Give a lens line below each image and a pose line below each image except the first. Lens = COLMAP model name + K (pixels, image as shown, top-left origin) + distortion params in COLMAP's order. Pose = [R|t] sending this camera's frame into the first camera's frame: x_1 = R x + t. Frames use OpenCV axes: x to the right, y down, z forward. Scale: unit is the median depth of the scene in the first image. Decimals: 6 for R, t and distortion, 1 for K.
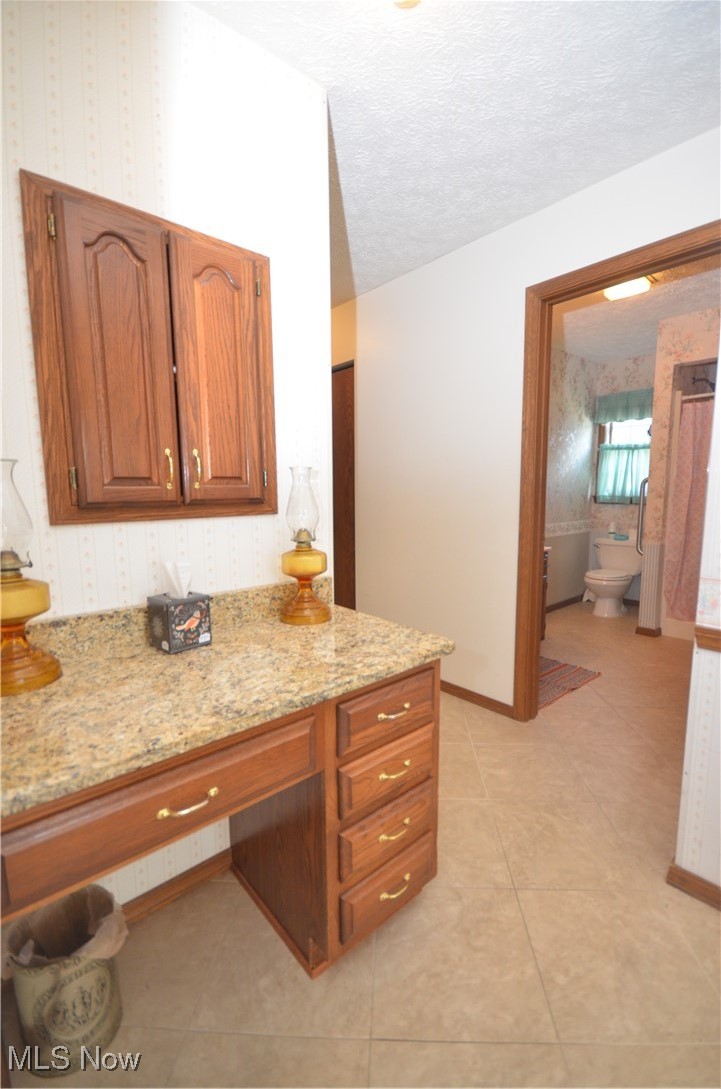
lens RADIAL K [[479.6, 0, 360.7], [0, 479.6, 547.1], [0, 0, 1]] dist [-0.002100, -0.000122]
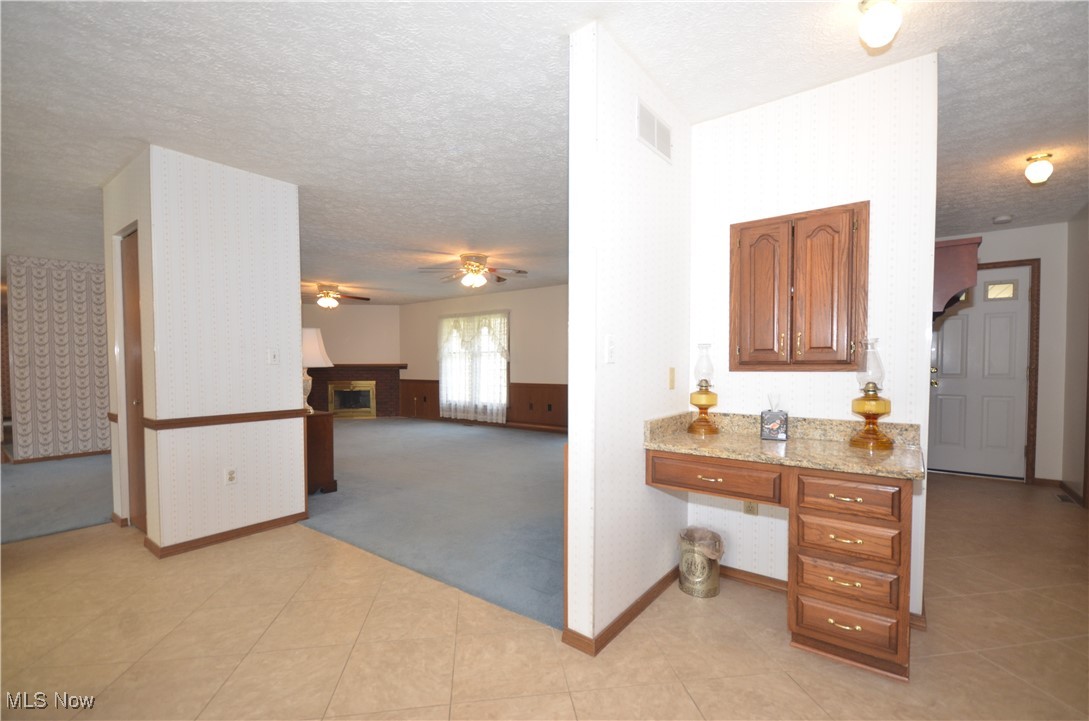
lens RADIAL K [[479.6, 0, 546.3], [0, 479.6, 365.9], [0, 0, 1]] dist [-0.002100, -0.000122]
pose [[0.200576, 0.015059, -0.979562, 1.279838], [-0.122687, 0.992396, -0.009865, 0.053806], [0.971966, 0.122159, 0.200898, -0.265330]]
